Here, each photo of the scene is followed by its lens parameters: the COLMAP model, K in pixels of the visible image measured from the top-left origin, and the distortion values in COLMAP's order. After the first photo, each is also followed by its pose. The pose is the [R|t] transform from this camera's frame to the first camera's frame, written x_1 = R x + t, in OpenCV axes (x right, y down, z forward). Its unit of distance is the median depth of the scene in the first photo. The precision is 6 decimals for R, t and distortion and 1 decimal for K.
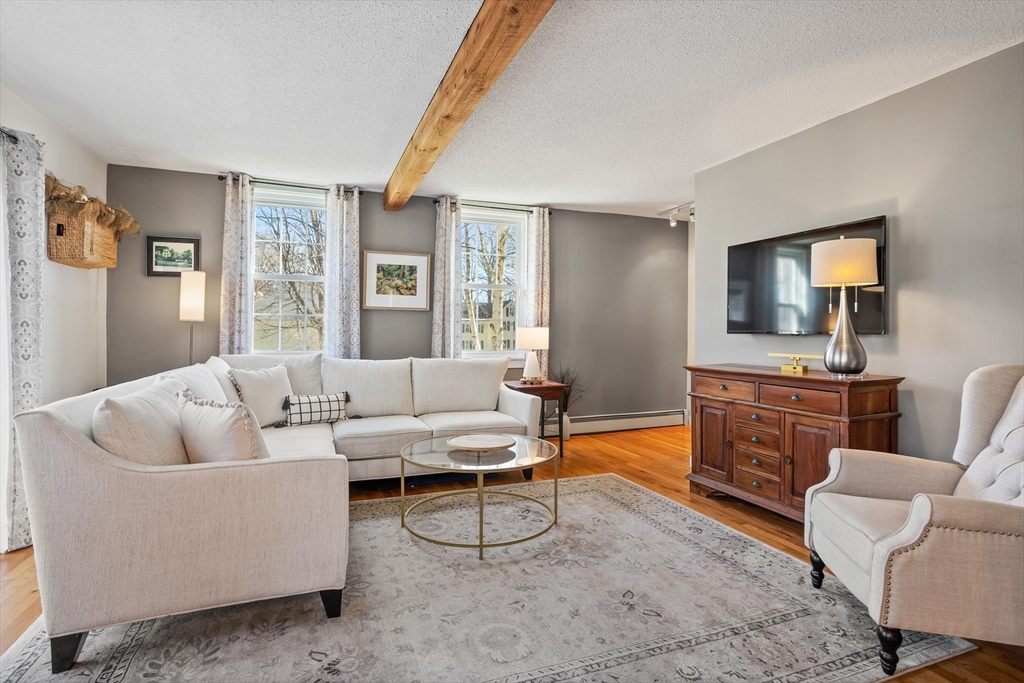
lens RADIAL K [[512.0, 0, 511.4], [0, 512.0, 323.2], [0, 0, 1]] dist [-0.055399, 0.034758]
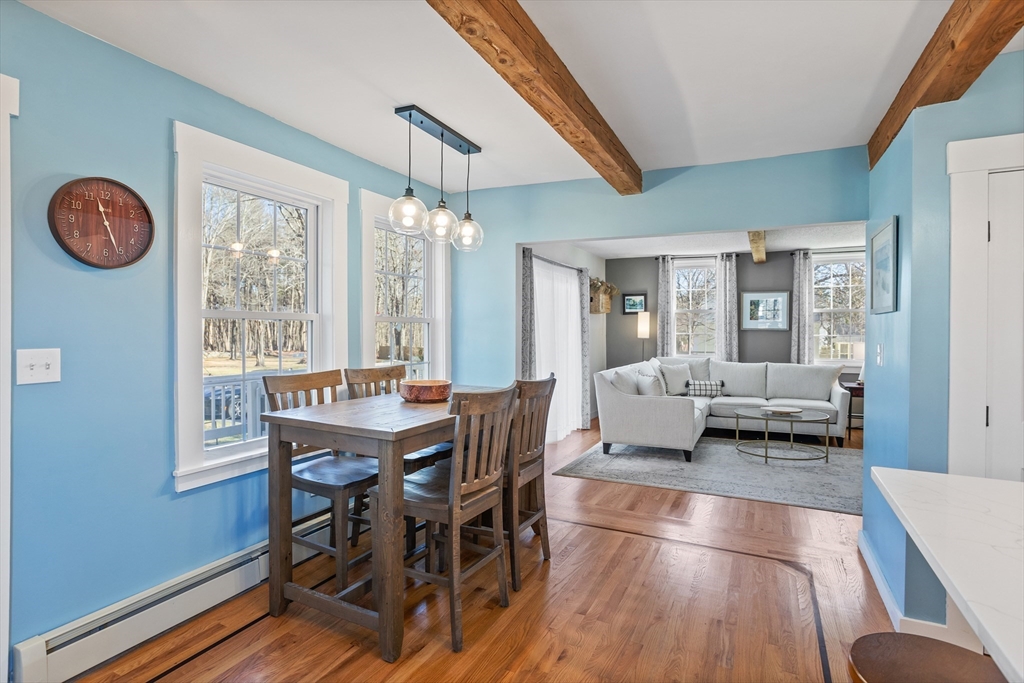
lens RADIAL K [[503.2, 0, 515.9], [0, 503.2, 330.2], [0, 0, 1]] dist [-0.057248, 0.033072]
pose [[0.677829, -0.004467, -0.735206, 0.403068], [0.010749, 0.999935, 0.003835, -0.044951], [0.735141, -0.010502, 0.677833, -0.594811]]
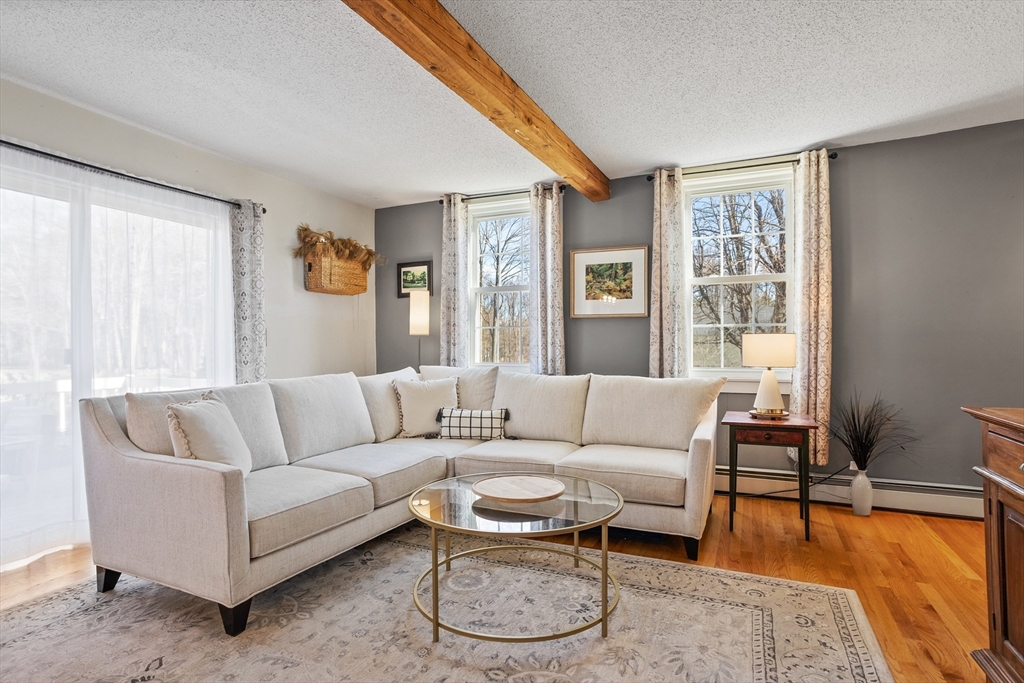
lens RADIAL K [[531.0, 0, 496.1], [0, 531.0, 341.1], [0, 0, 1]] dist [-0.060474, 0.041044]
pose [[0.688151, -0.013678, -0.725439, 0.322004], [0.017666, 0.999842, -0.002094, 0.013803], [0.725353, -0.011375, 0.688283, 0.303752]]
